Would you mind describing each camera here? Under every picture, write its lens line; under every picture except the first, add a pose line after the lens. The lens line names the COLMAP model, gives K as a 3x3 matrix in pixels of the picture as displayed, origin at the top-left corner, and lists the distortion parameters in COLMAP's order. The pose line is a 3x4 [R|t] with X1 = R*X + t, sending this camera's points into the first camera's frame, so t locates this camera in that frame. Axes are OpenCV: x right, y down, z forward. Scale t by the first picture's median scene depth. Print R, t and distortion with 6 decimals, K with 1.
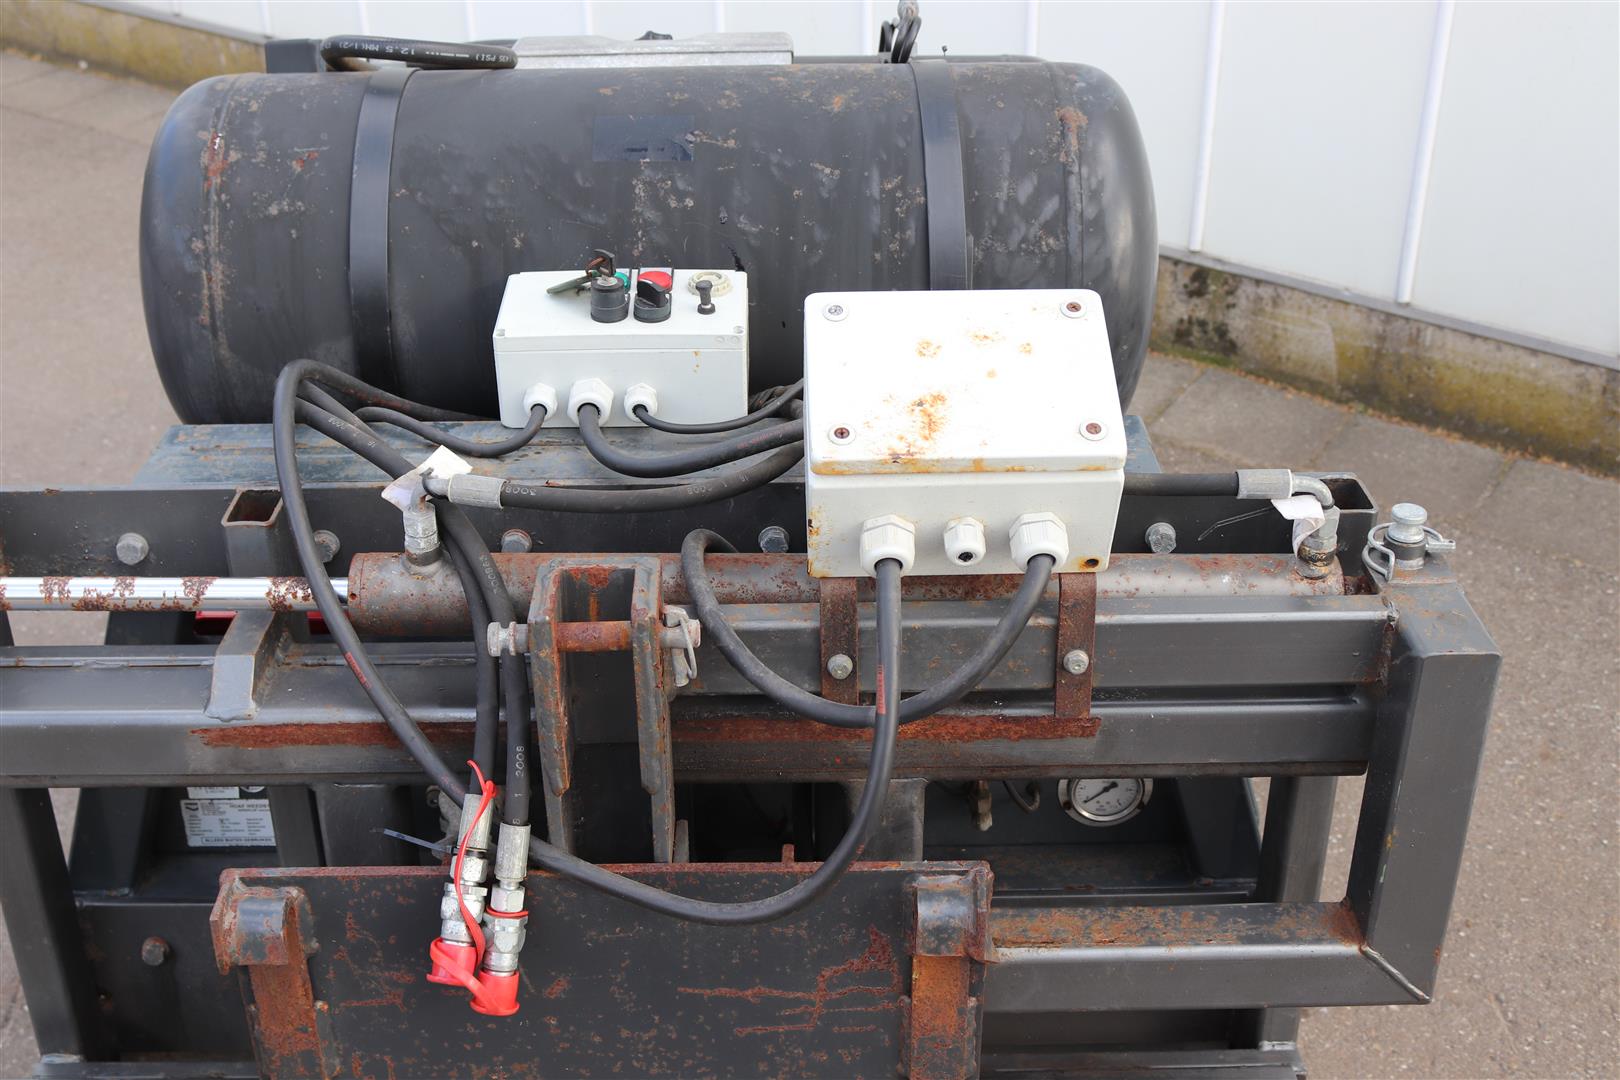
lens RADIAL K [[1946.9, 0, 803.8], [0, 1946.9, 542.1], [0, 0, 1]] dist [-0.071175, 0.000000]
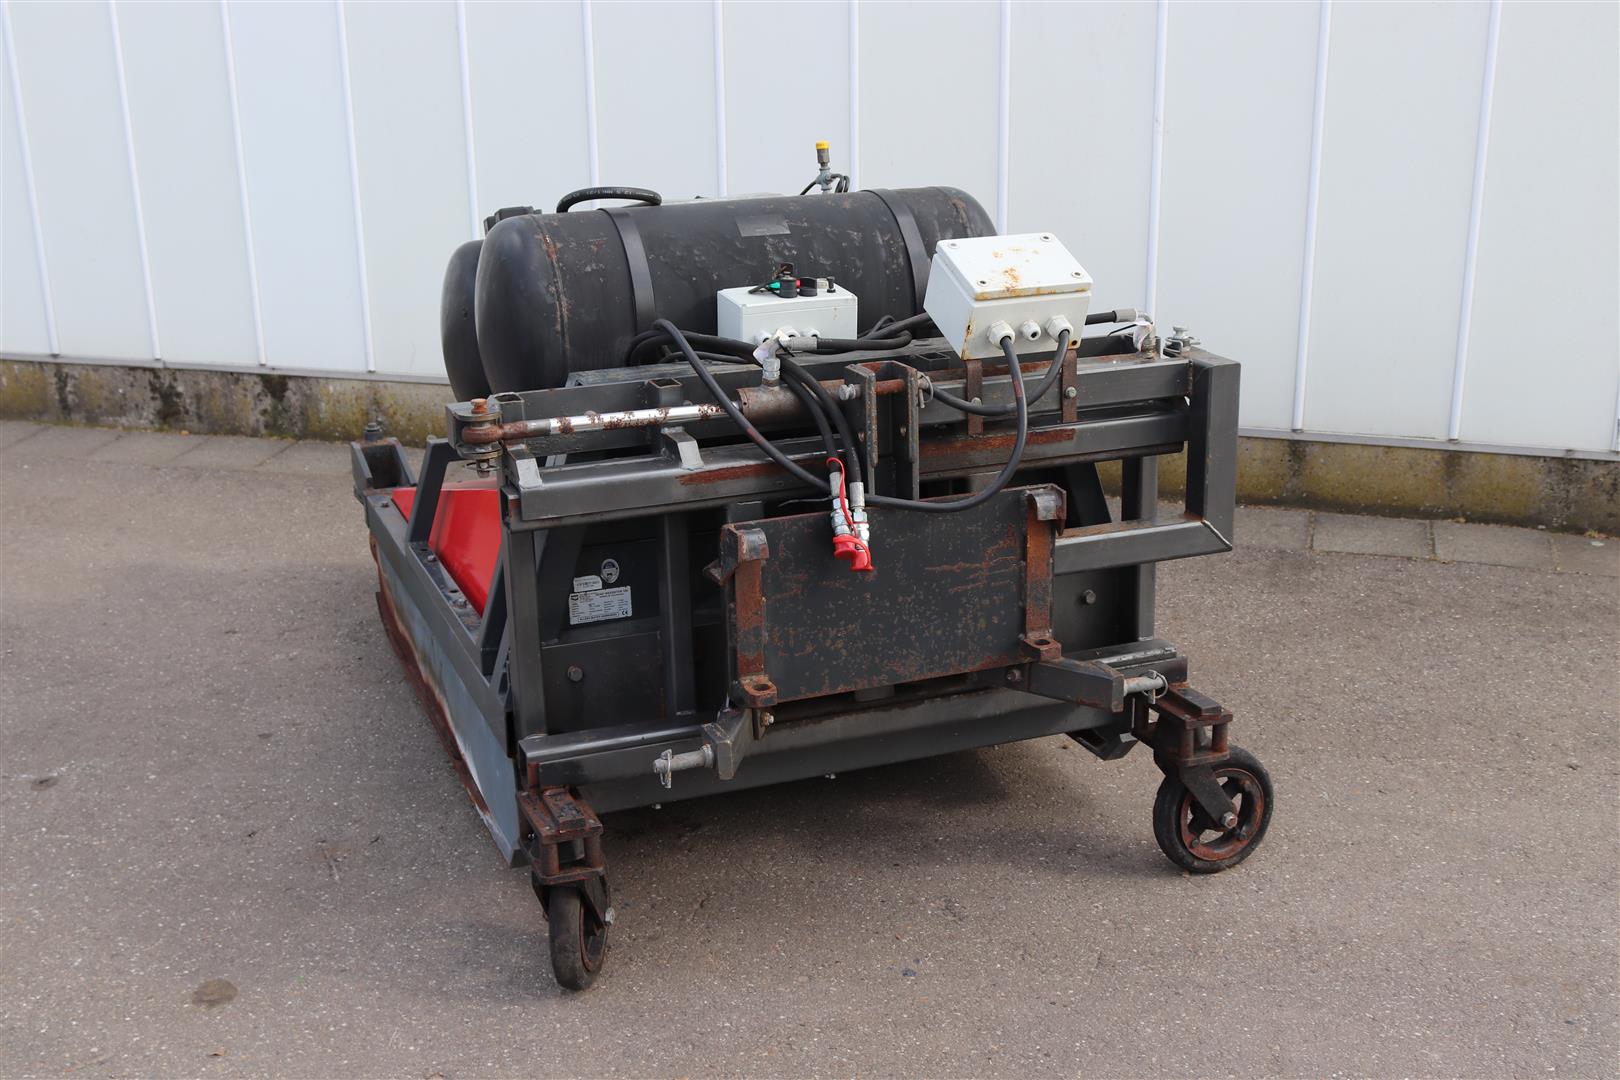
lens RADIAL K [[1946.9, 0, 812.3], [0, 1946.9, 538.7], [0, 0, 1]] dist [-0.071175, 0.000000]
pose [[0.936867, -0.112324, 0.331155, -0.744749], [0.179143, 0.967465, -0.178659, 0.472762], [-0.300313, 0.226704, 0.926508, -0.784808]]
